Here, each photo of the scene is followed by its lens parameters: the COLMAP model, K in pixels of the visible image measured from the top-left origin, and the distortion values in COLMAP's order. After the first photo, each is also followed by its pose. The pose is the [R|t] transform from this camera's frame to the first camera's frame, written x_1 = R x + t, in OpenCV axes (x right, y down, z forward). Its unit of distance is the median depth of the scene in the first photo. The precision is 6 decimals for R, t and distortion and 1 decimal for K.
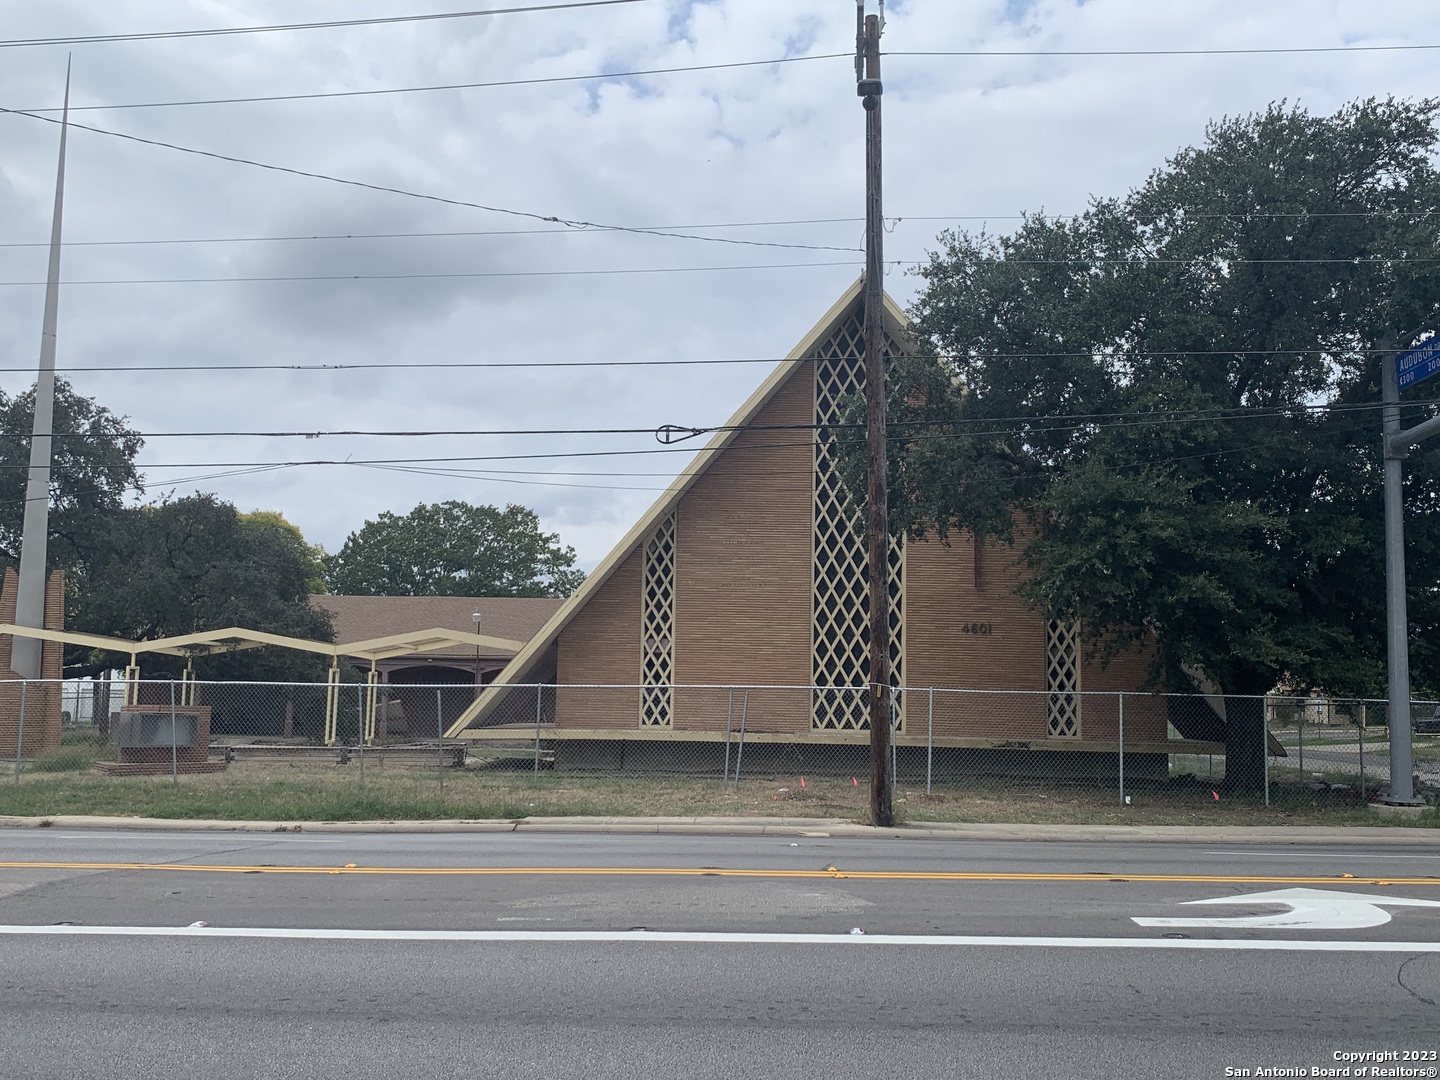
lens RADIAL K [[1266.9, 0, 720.0], [0, 1266.9, 540.0], [0, 0, 1]] dist [0.008038, 0.009288]
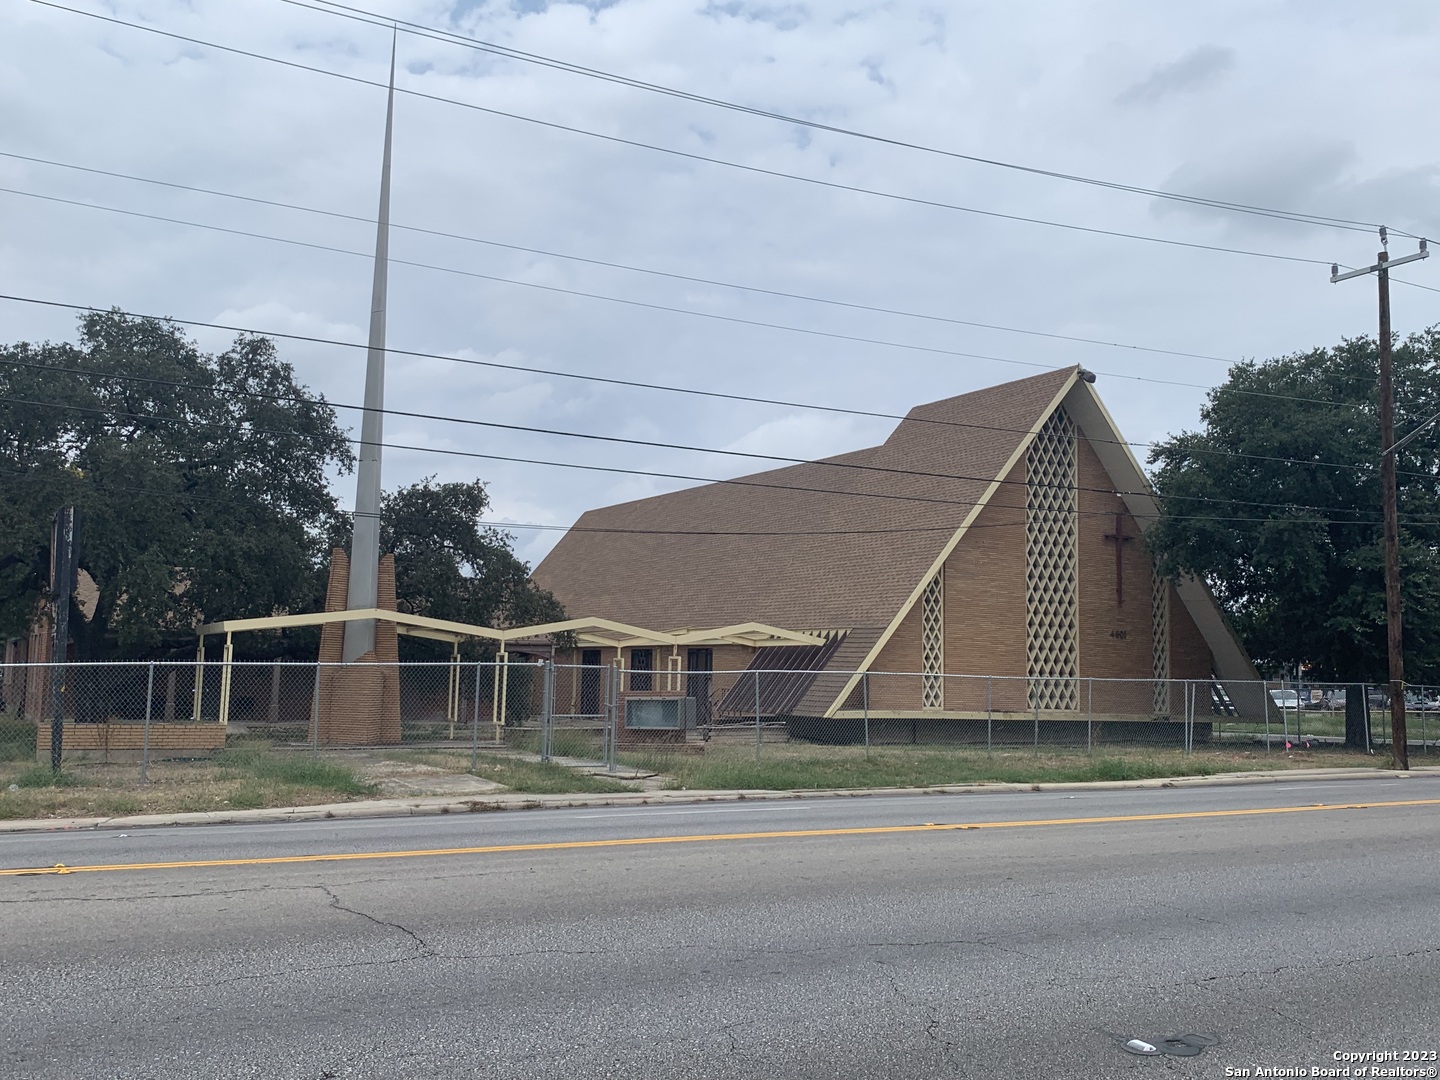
lens RADIAL K [[1266.9, 0, 720.0], [0, 1266.9, 540.0], [0, 0, 1]] dist [0.008038, 0.009288]
pose [[0.862514, 0.057862, 0.502714, -0.860520], [-0.068273, 0.997664, 0.002307, -0.005450], [-0.501406, -0.036311, 0.864450, 0.035435]]
